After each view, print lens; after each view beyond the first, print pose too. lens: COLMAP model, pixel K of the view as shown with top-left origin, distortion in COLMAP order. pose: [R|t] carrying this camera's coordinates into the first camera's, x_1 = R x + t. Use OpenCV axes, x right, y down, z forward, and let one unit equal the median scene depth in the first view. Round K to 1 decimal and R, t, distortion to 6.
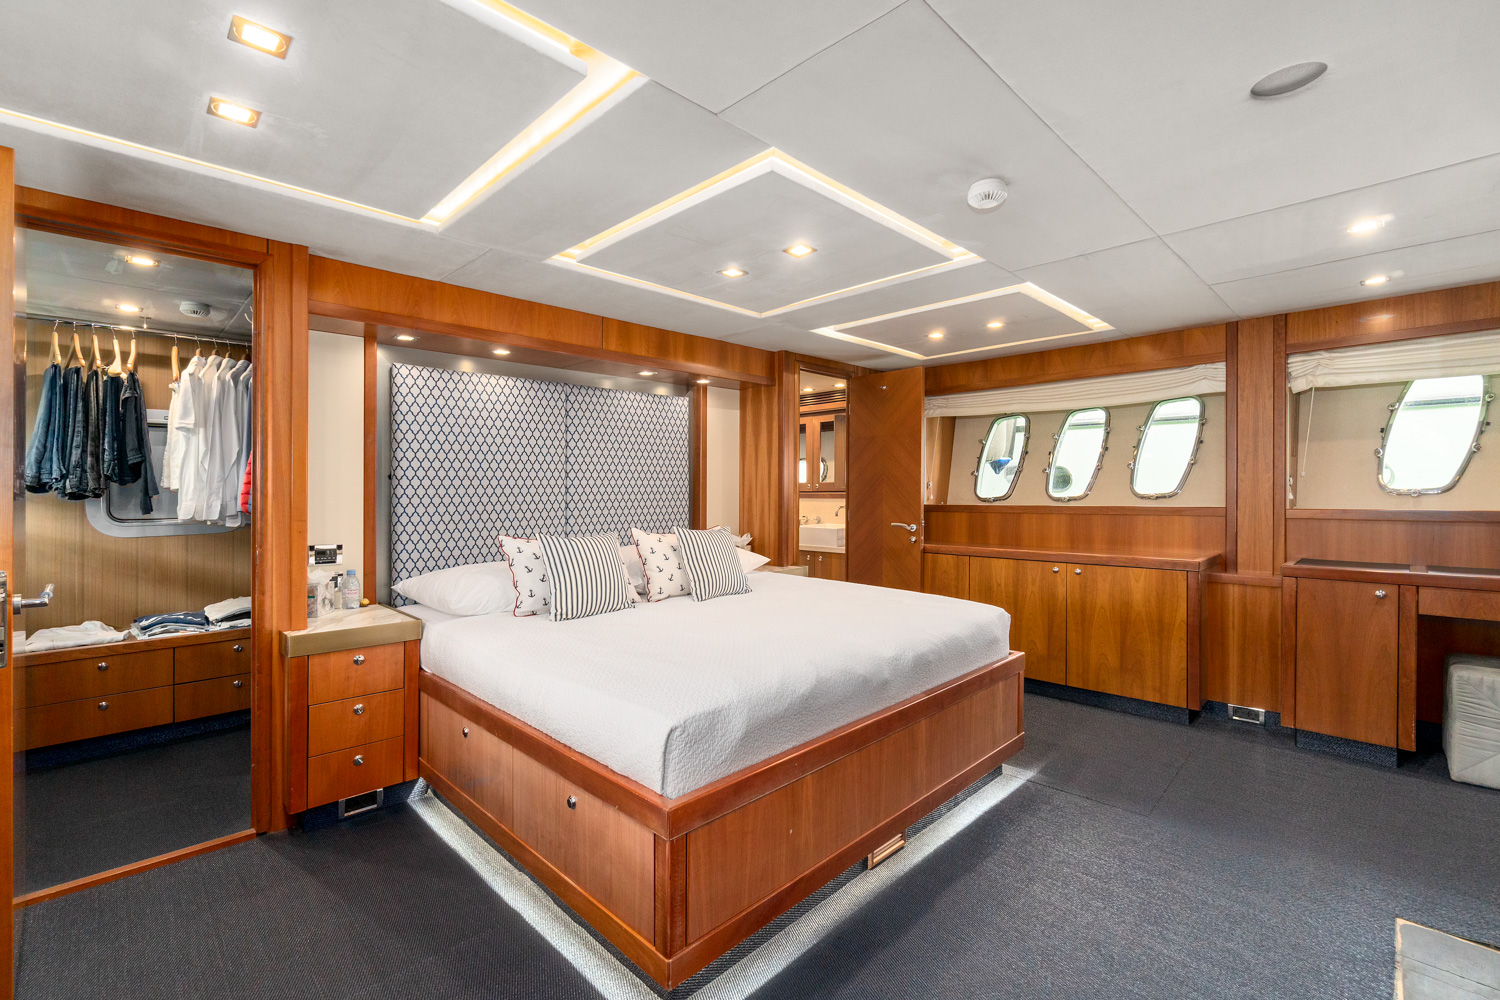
lens RADIAL K [[662.2, 0, 746.0], [0, 662.2, 493.9], [0, 0, 1]] dist [-0.001988, 0.000734]
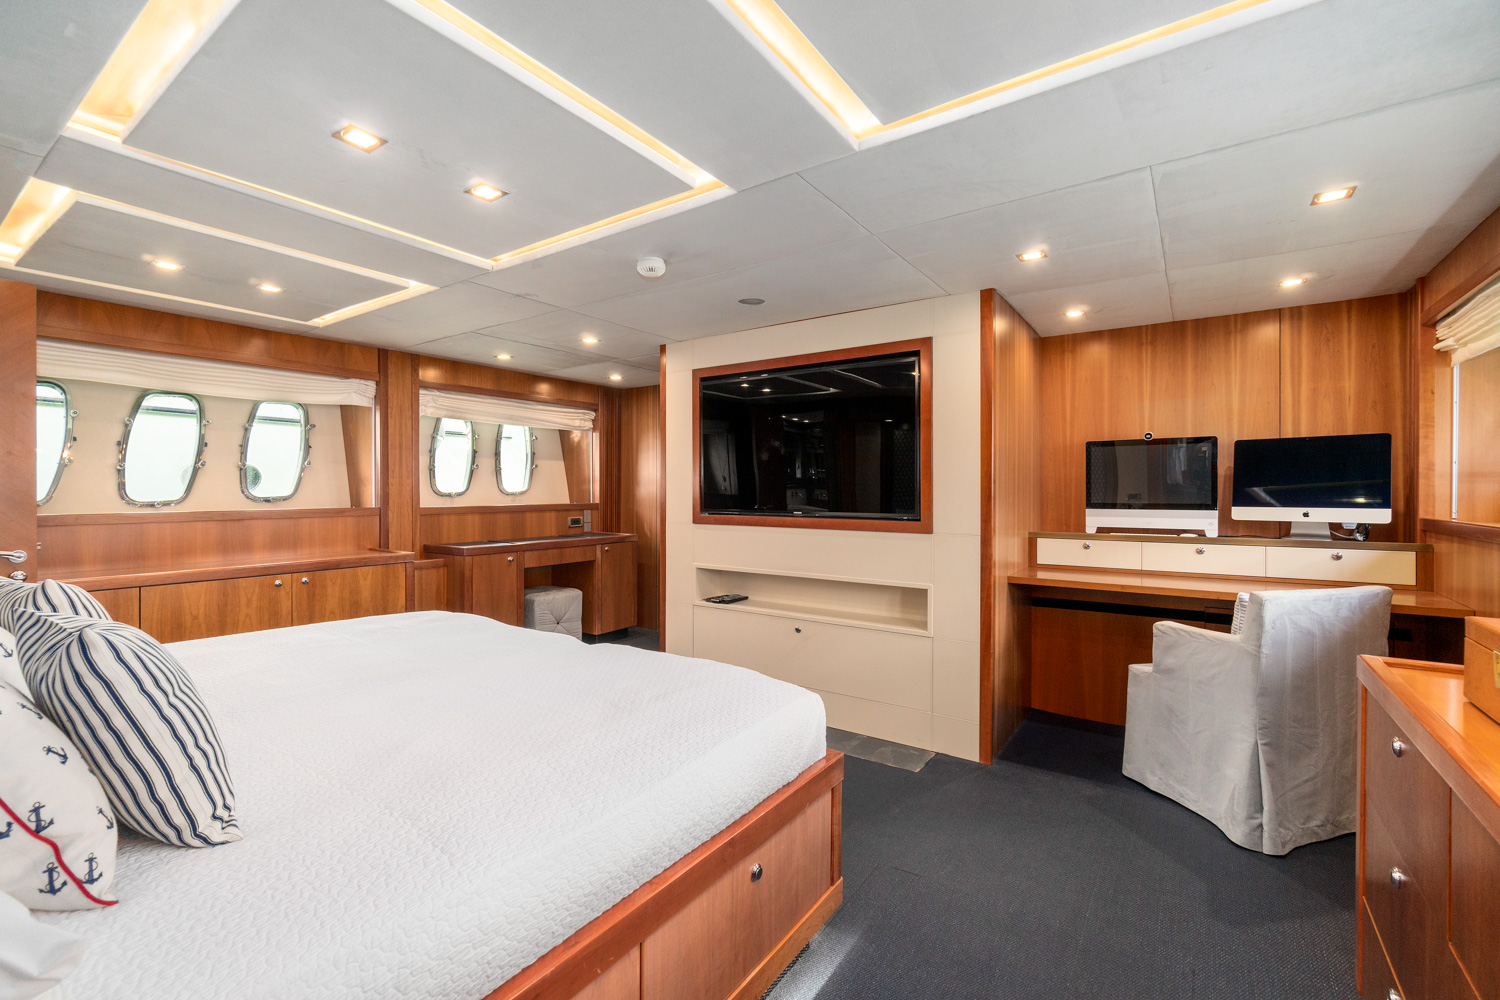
lens RADIAL K [[662.2, 0, 747.5], [0, 662.2, 496.5], [0, 0, 1]] dist [-0.001988, 0.000734]
pose [[-0.193763, -0.002613, 0.981045, -0.526598], [0.004649, 0.999983, 0.003582, 0.000164], [-0.981037, 0.005255, -0.193747, 0.580835]]
